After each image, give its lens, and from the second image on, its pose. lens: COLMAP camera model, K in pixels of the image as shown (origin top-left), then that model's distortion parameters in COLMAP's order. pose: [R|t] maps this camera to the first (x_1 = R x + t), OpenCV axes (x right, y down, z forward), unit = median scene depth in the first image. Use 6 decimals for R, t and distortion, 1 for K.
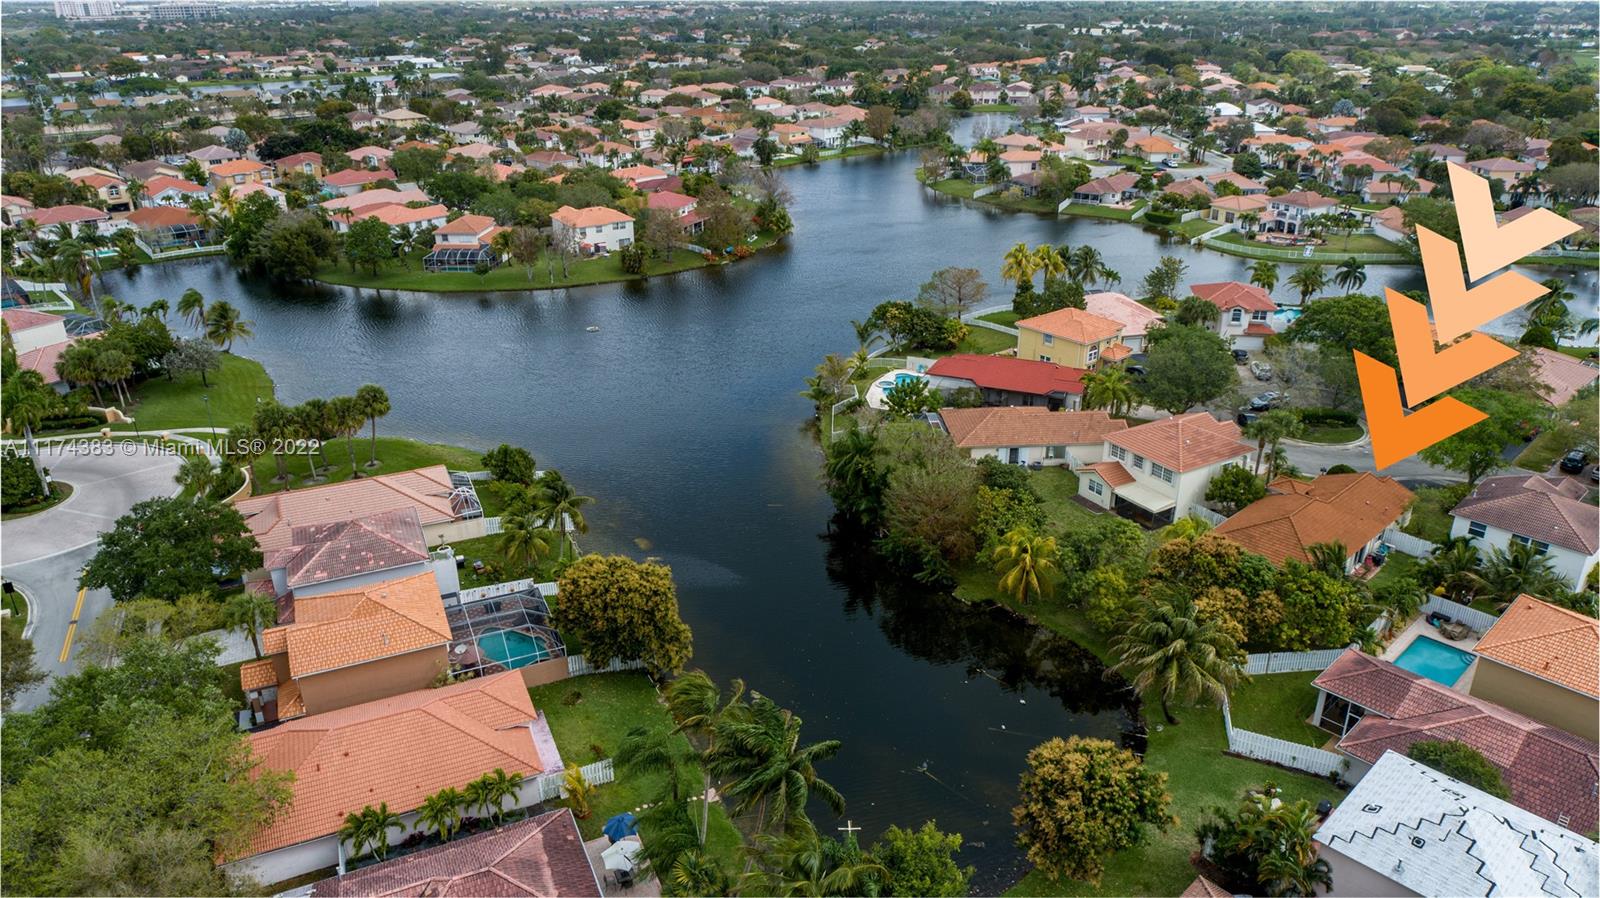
lens RADIAL K [[1068.6, 0, 800.0], [0, 1068.6, 449.0], [0, 0, 1]] dist [-0.013672, 0.002822]
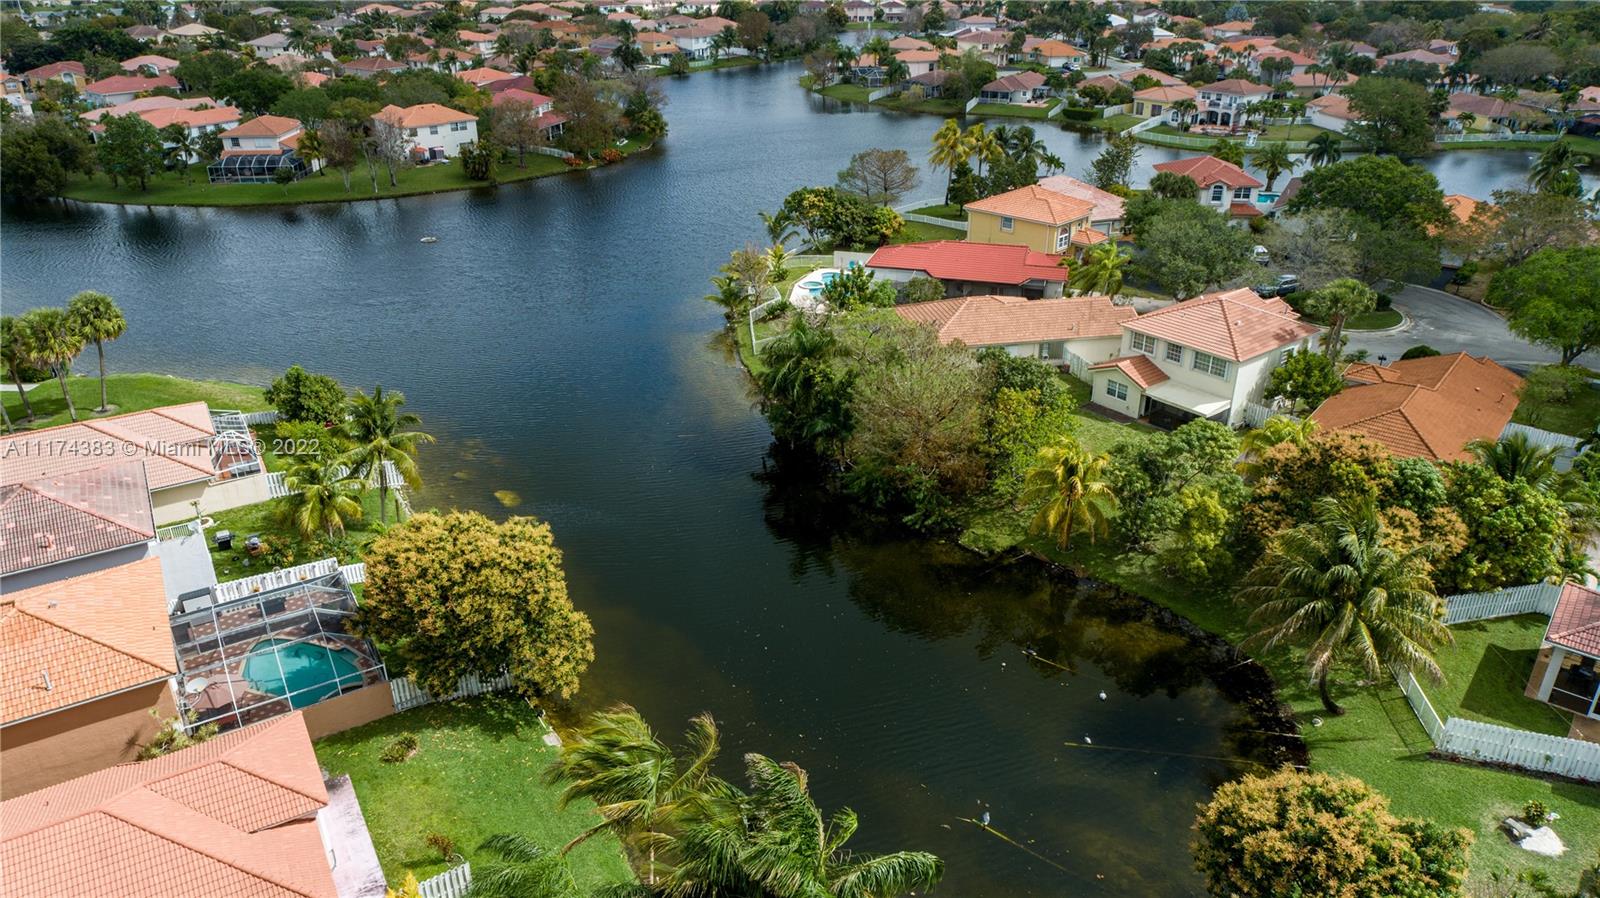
lens RADIAL K [[1068.6, 0, 800.0], [0, 1068.6, 449.0], [0, 0, 1]] dist [-0.013672, 0.002822]
pose [[0.991504, -0.051843, 0.119296, -0.020431], [0.047240, 0.998038, 0.041096, 0.019550], [-0.121193, -0.035111, 0.992008, 0.151866]]
